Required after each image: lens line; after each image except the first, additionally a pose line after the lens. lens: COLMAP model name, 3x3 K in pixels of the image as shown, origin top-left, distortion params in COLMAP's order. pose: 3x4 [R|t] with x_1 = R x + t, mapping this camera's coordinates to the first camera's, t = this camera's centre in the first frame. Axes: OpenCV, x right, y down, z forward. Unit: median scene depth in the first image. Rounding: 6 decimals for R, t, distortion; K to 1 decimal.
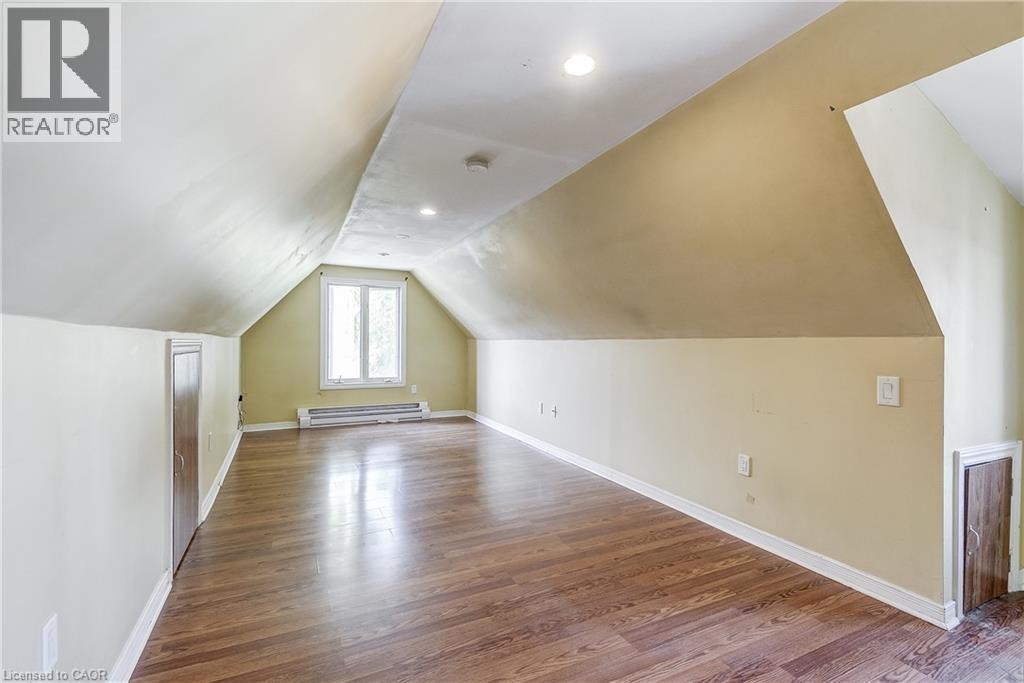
lens RADIAL K [[456.0, 0, 535.1], [0, 456.0, 343.3], [0, 0, 1]] dist [0.026080, -0.000686]
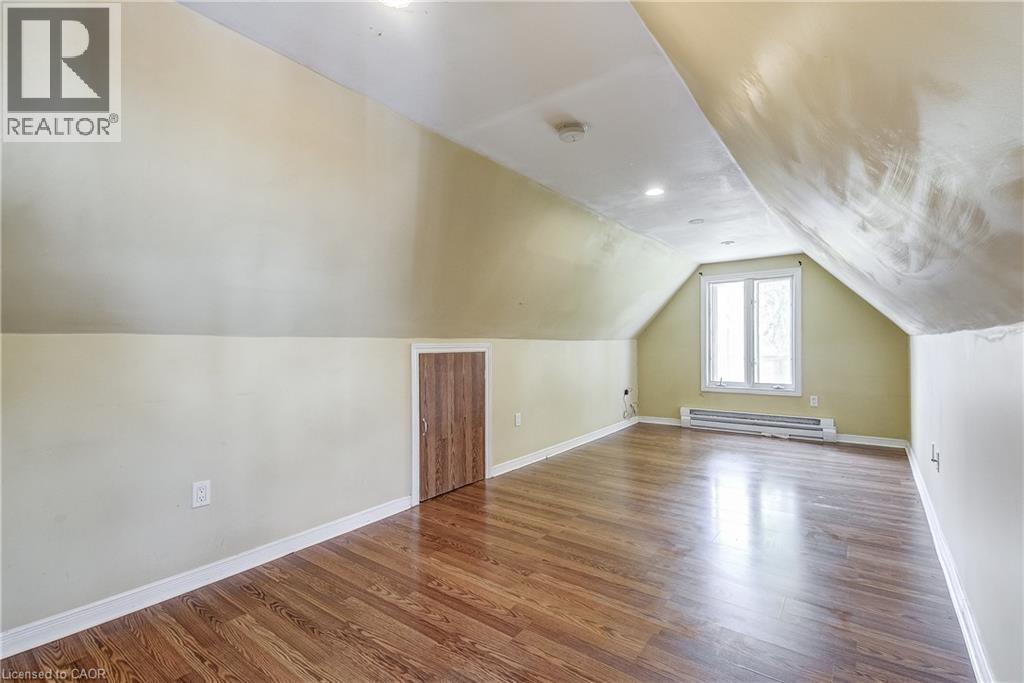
lens RADIAL K [[456.0, 0, 535.1], [0, 456.0, 343.3], [0, 0, 1]] dist [0.026080, -0.000686]
pose [[0.455558, -0.012700, -0.890115, 0.238585], [0.010284, 0.999907, -0.009003, 0.003248], [0.890147, -0.005053, 0.455646, 0.223424]]
